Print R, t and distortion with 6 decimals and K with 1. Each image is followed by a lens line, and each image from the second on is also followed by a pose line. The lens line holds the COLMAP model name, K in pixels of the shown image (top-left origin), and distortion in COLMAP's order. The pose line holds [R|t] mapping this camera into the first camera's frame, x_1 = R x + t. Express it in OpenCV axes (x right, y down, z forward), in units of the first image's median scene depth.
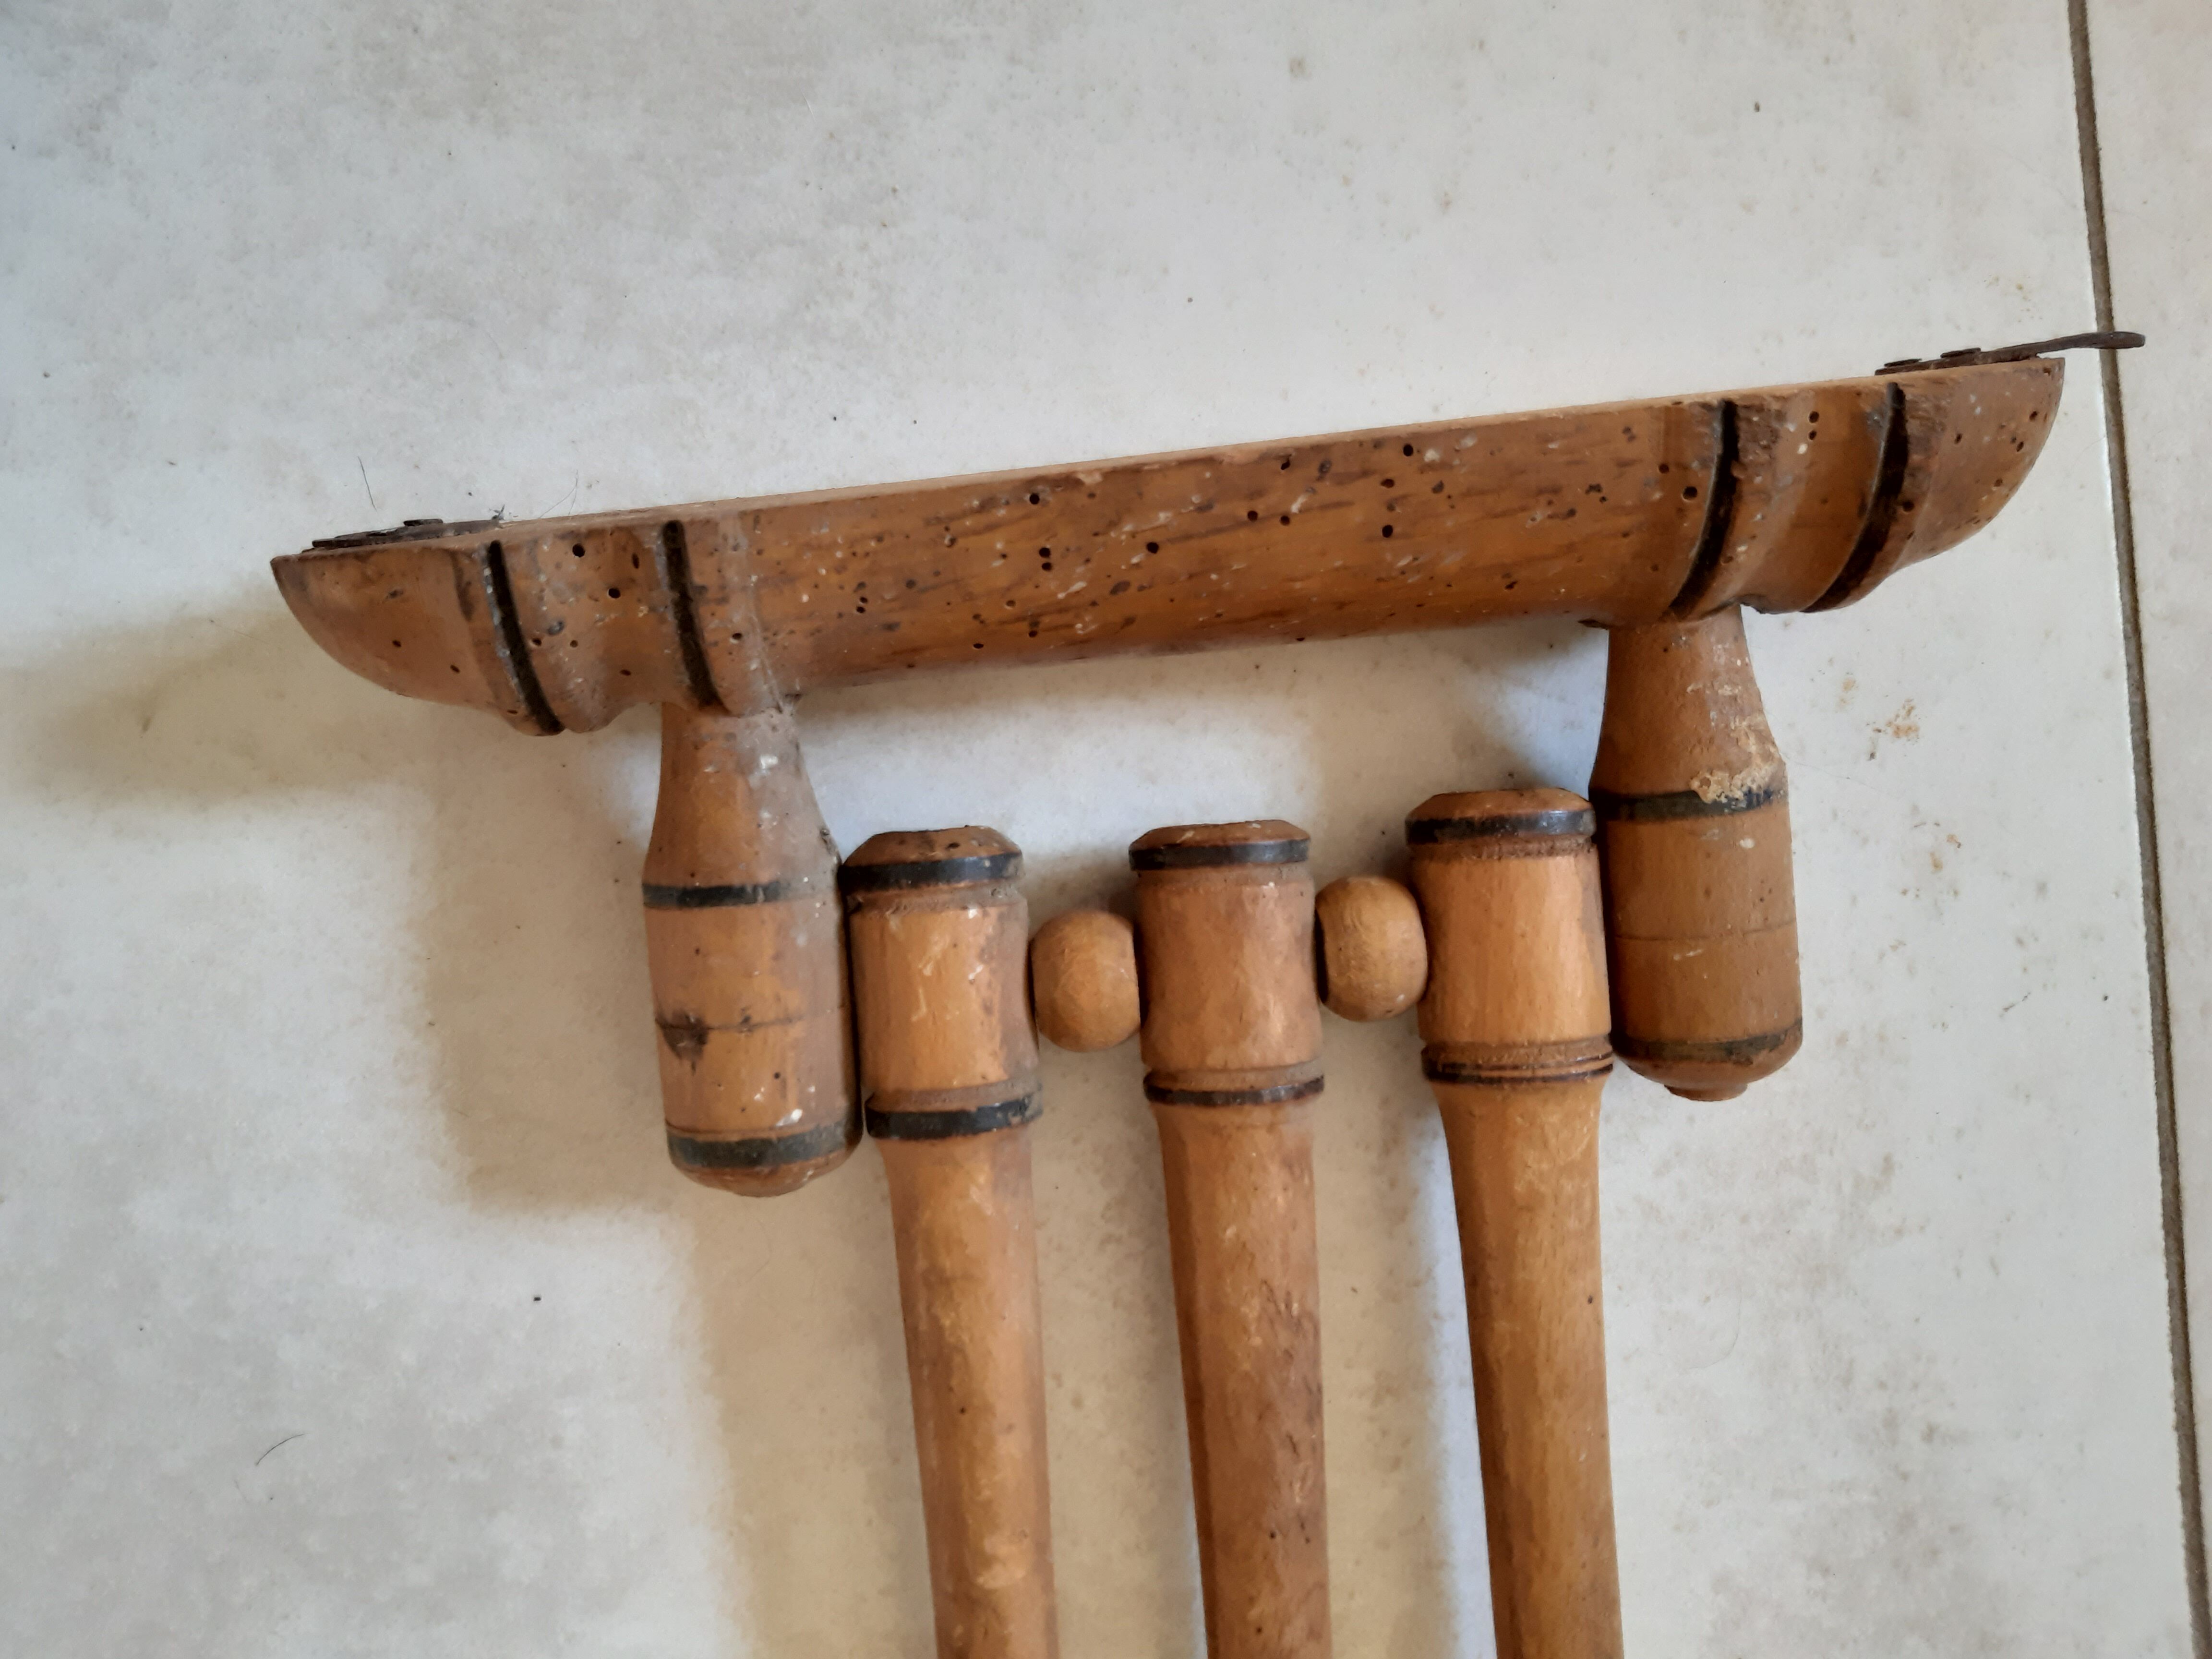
lens RADIAL K [[1713.6, 0, 1093.8], [0, 1713.6, 831.9], [0, 0, 1]] dist [0.047880, -0.156336]
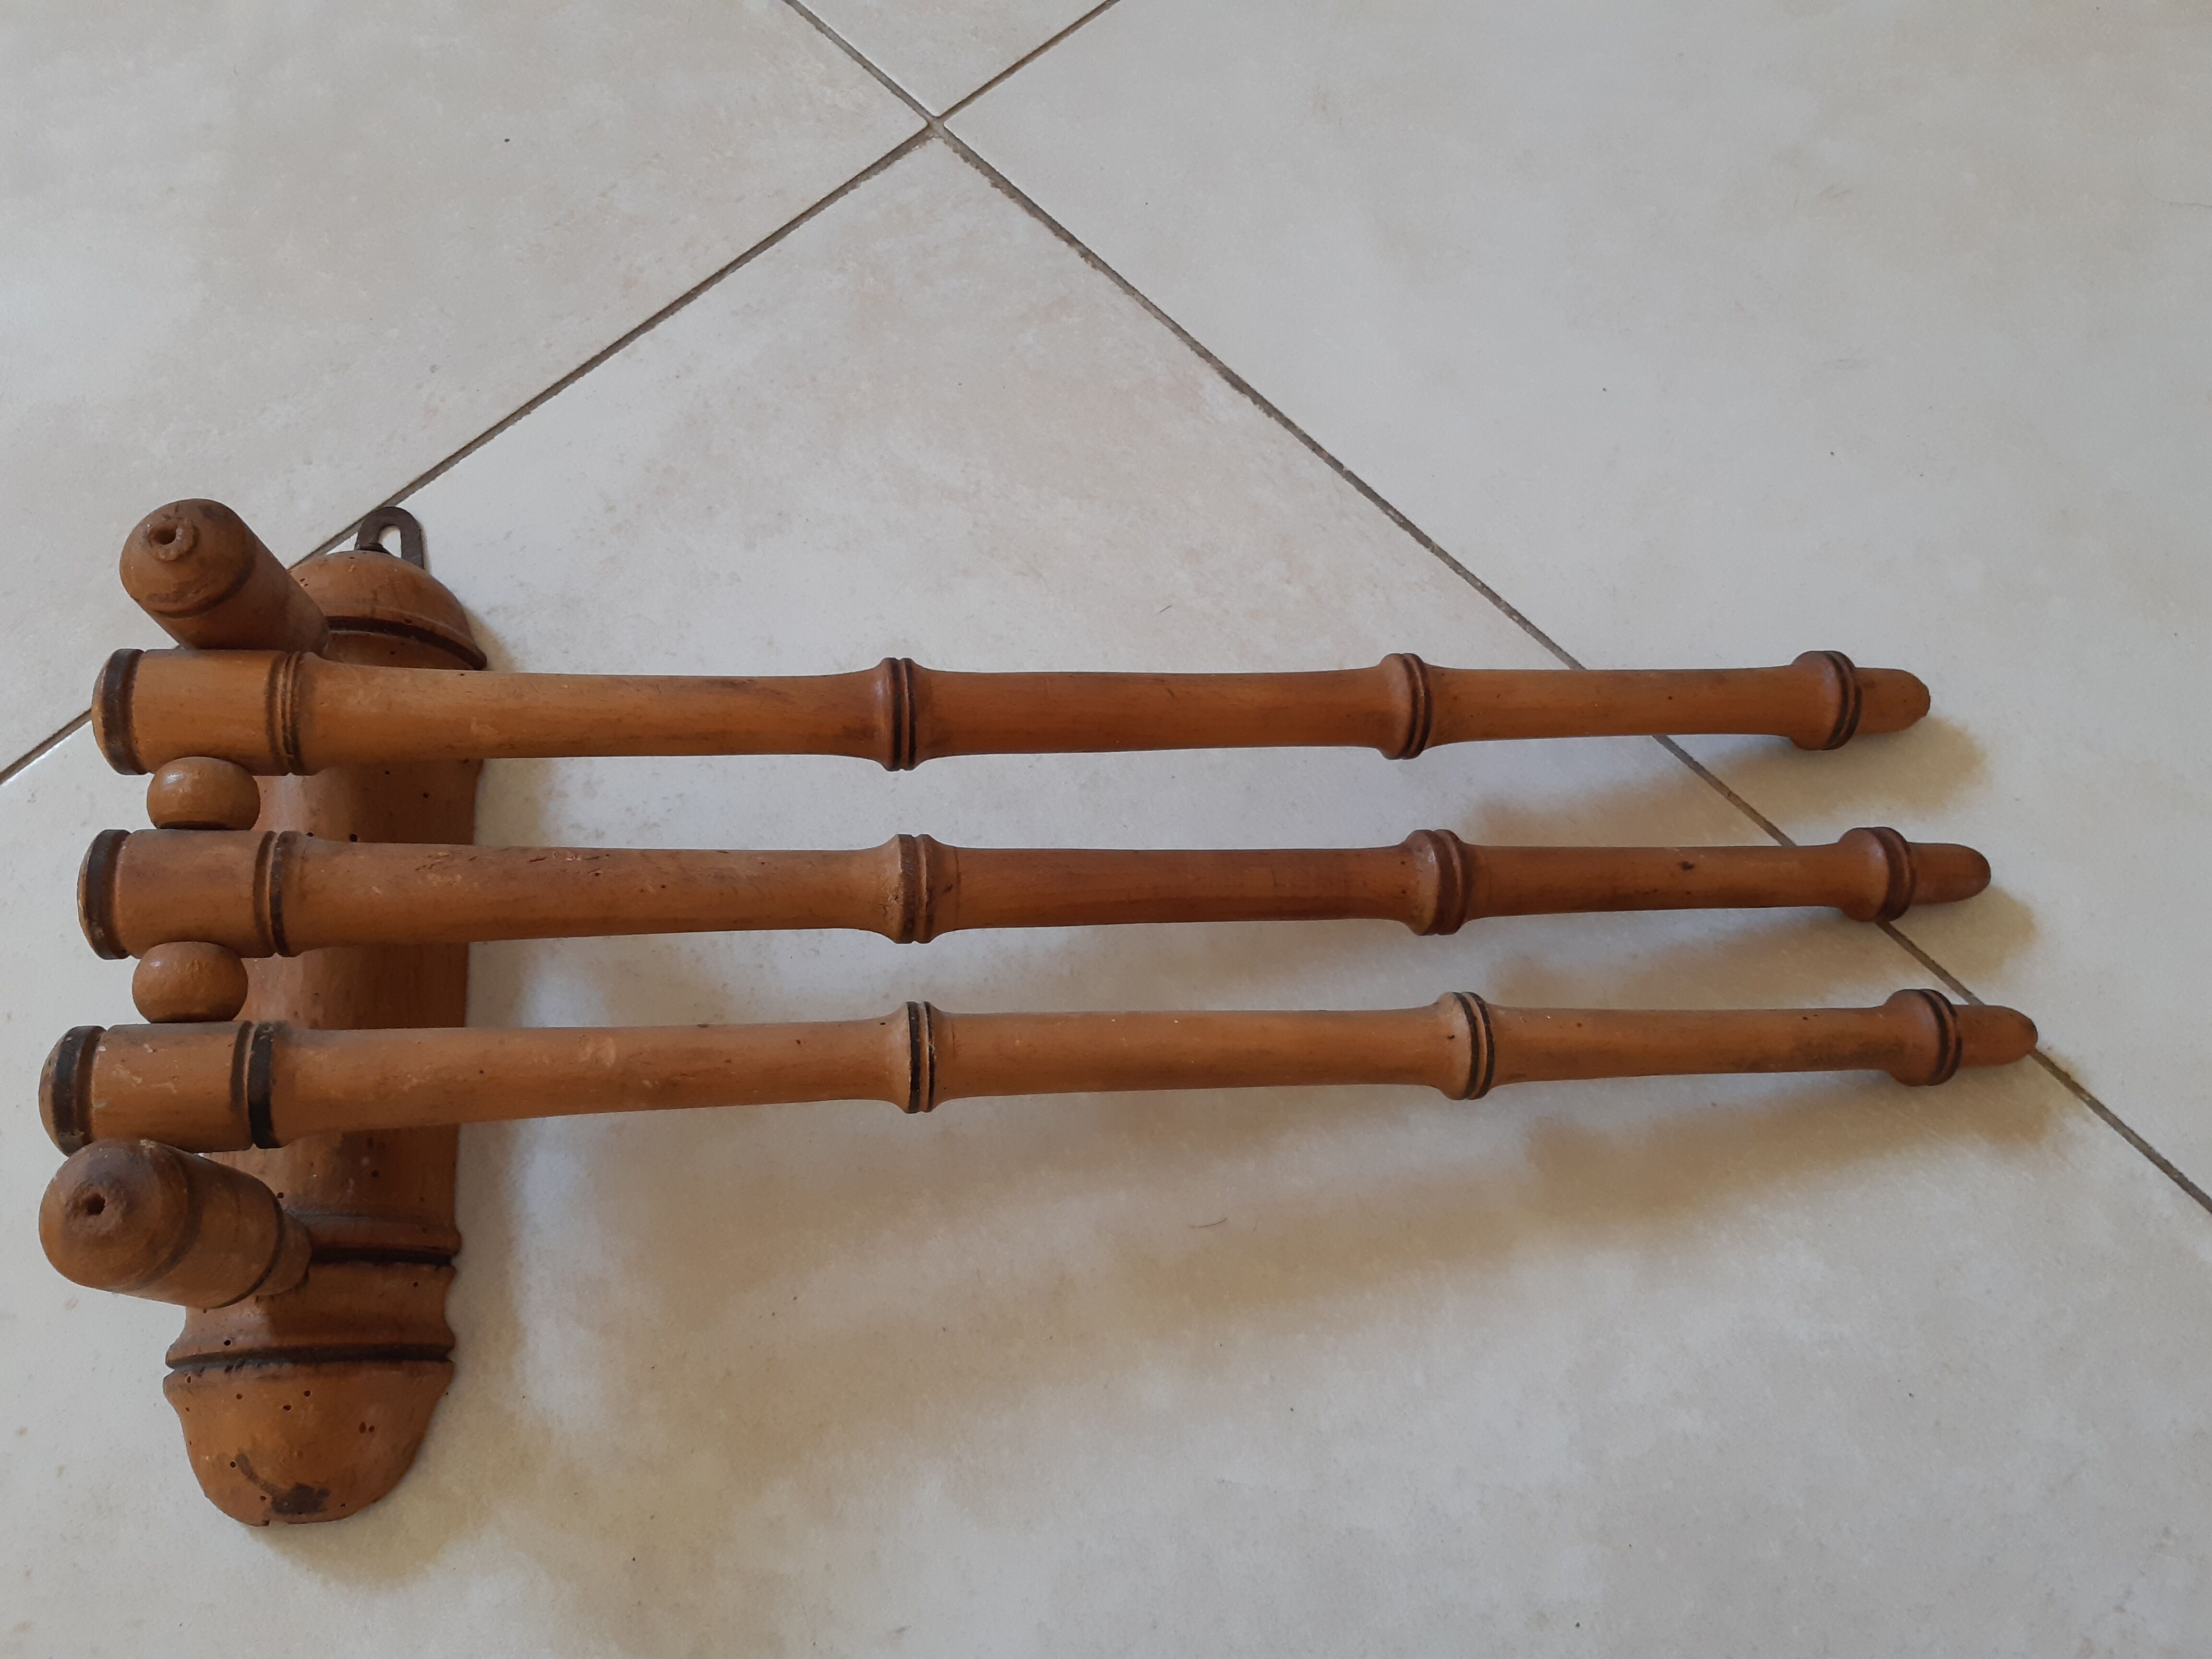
lens RADIAL K [[1667.5, 0, 1106.0], [0, 1667.5, 829.5], [0, 0, 1]] dist [0.011043, -0.071094]
pose [[-0.017026, -0.935917, 0.351810, -0.386120], [0.979333, 0.055313, 0.194543, 0.566487], [-0.201536, 0.347852, 0.915632, -0.450536]]
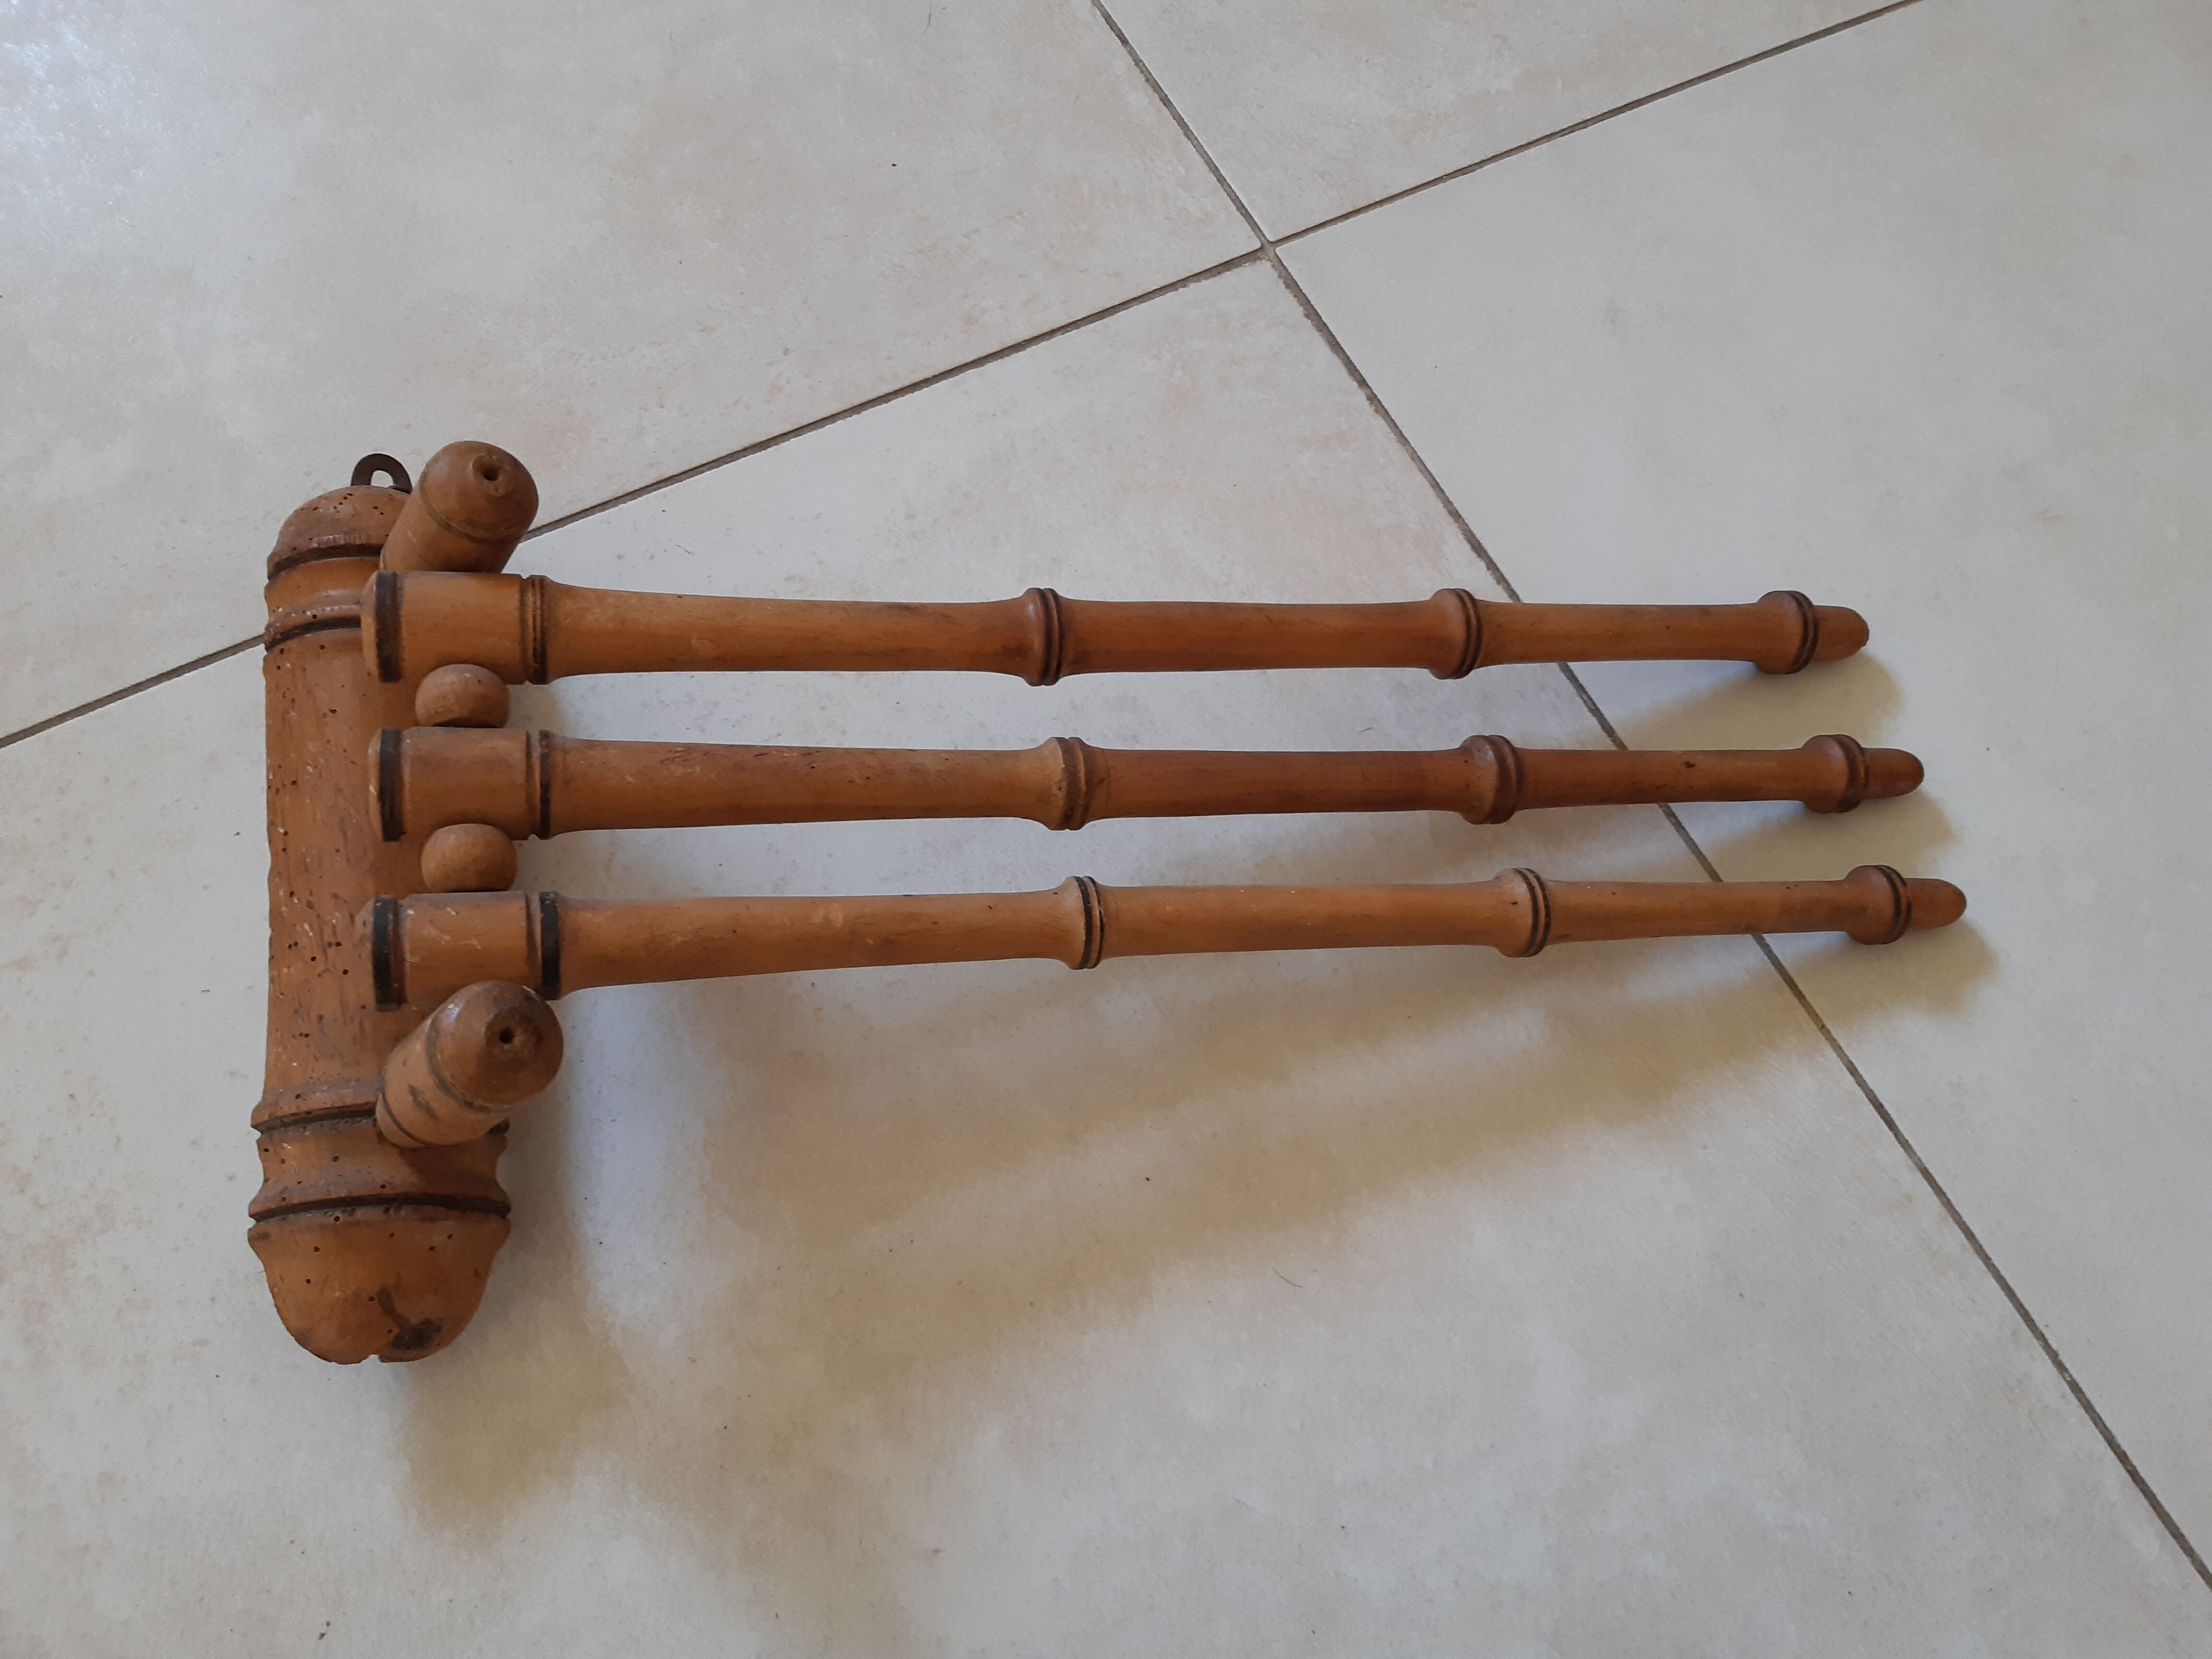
lens RADIAL K [[1670.8, 0, 1117.4], [0, 1670.8, 821.0], [0, 0, 1]] dist [0.039373, -0.116700]
pose [[-0.065642, -0.932867, 0.354189, -0.578106], [0.953642, 0.045825, 0.297434, 0.203319], [-0.293697, 0.357294, 0.886613, -0.590935]]
